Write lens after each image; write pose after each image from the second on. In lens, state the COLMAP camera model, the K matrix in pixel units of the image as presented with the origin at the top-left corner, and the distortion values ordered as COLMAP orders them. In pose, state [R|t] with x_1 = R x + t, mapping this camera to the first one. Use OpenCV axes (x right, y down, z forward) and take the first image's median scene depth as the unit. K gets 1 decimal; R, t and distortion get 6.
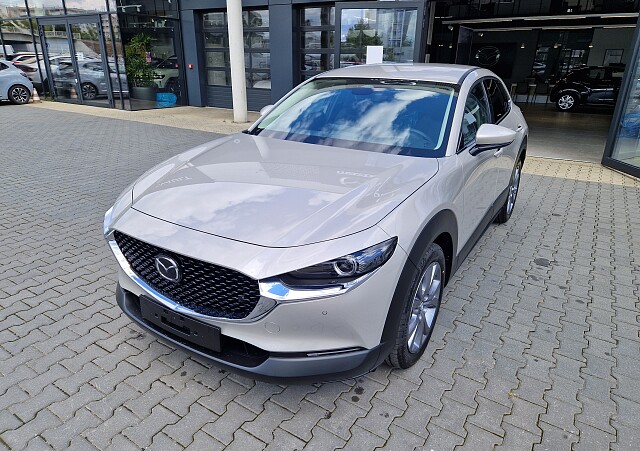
lens RADIAL K [[435.2, 0, 321.1], [0, 435.2, 209.9], [0, 0, 1]] dist [0.092969, -0.085342]
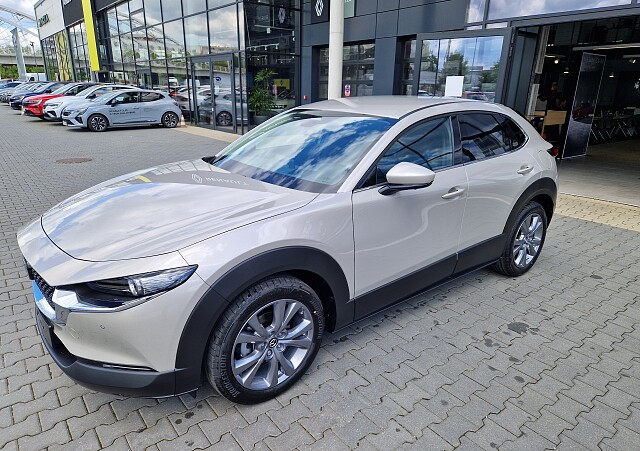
lens RADIAL K [[435.2, 0, 321.1], [0, 435.2, 209.9], [0, 0, 1]] dist [0.092969, -0.085342]
pose [[0.942375, 0.088645, -0.322602, 0.289181], [-0.108423, 0.993138, -0.043828, -0.019577], [0.316503, 0.076280, 0.945520, 0.043972]]
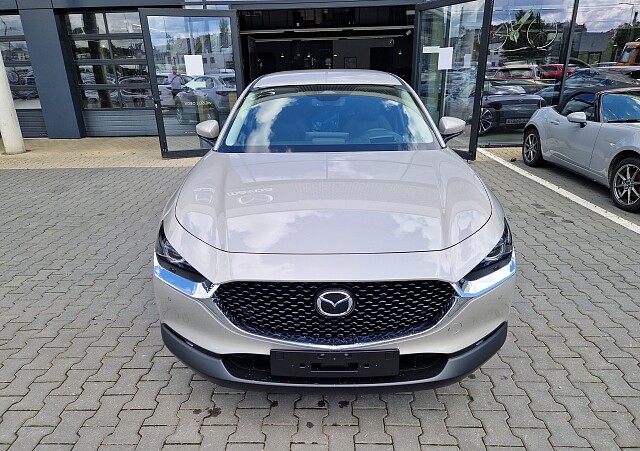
lens RADIAL K [[435.2, 0, 321.1], [0, 435.2, 209.9], [0, 0, 1]] dist [0.092969, -0.085342]
pose [[0.854247, -0.192311, 0.482990, -0.291459], [0.202266, 0.978808, 0.031989, -0.032339], [-0.478906, 0.070366, 0.875041, 0.088603]]
